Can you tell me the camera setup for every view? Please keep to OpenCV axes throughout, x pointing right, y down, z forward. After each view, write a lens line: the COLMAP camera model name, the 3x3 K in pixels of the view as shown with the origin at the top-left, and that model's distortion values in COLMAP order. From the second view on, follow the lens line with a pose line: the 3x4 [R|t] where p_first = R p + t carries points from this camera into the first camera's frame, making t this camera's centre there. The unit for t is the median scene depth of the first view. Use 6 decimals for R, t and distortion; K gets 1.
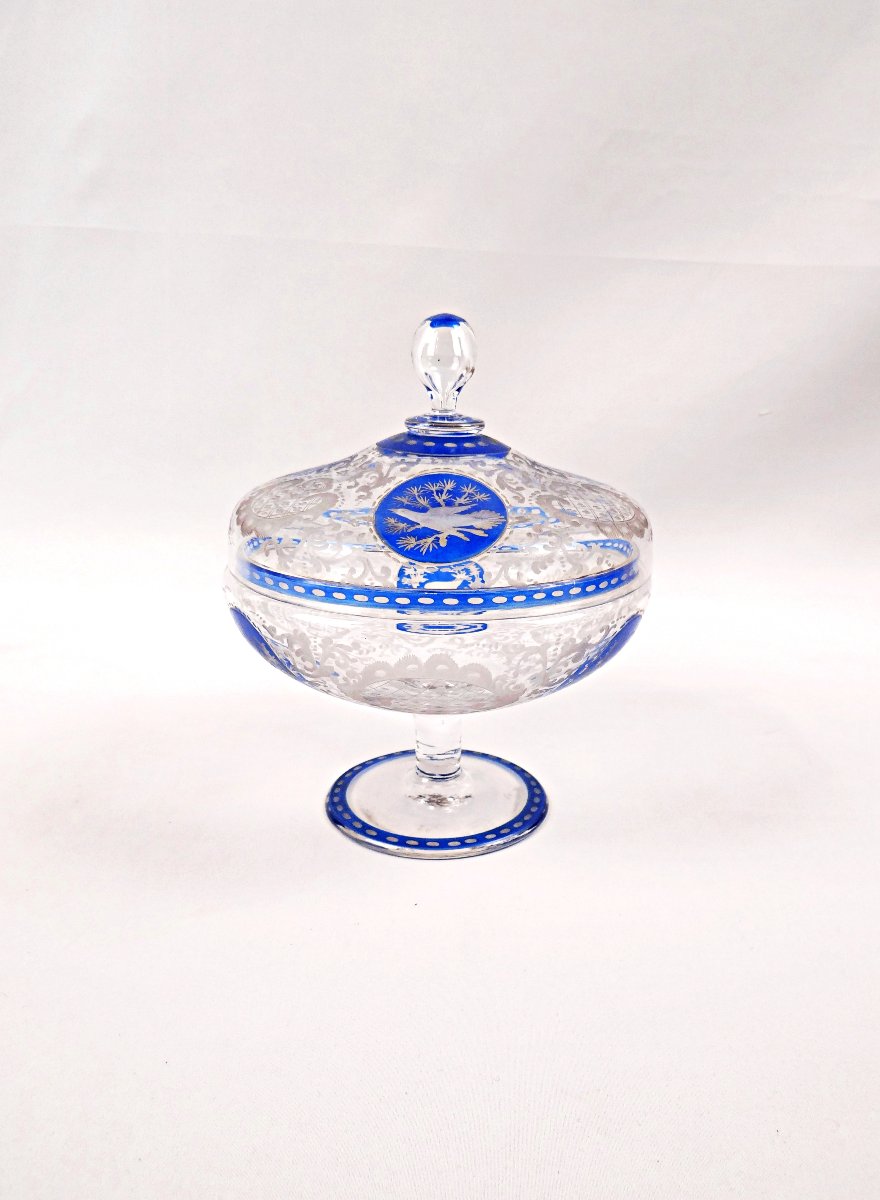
lens RADIAL K [[1008.6, 0, 442.4], [0, 1008.6, 615.3], [0, 0, 1]] dist [-0.003611, -0.009053]
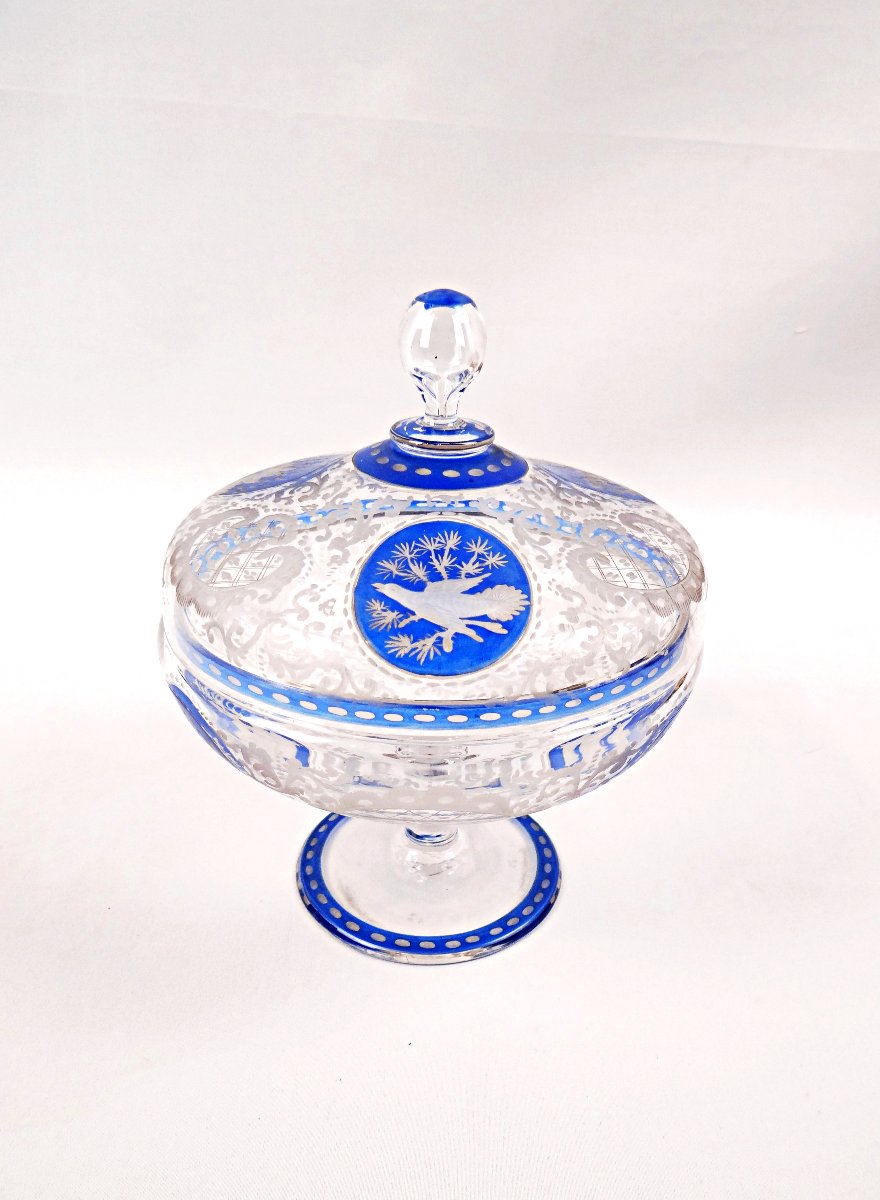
lens RADIAL K [[1008.6, 0, 442.4], [0, 1008.6, 615.3], [0, 0, 1]] dist [-0.003611, -0.009053]
pose [[0.999500, -0.004701, 0.031280, -0.024012], [-0.000432, 0.986774, 0.162099, -0.194994], [-0.031628, -0.162032, 0.986279, 0.247278]]
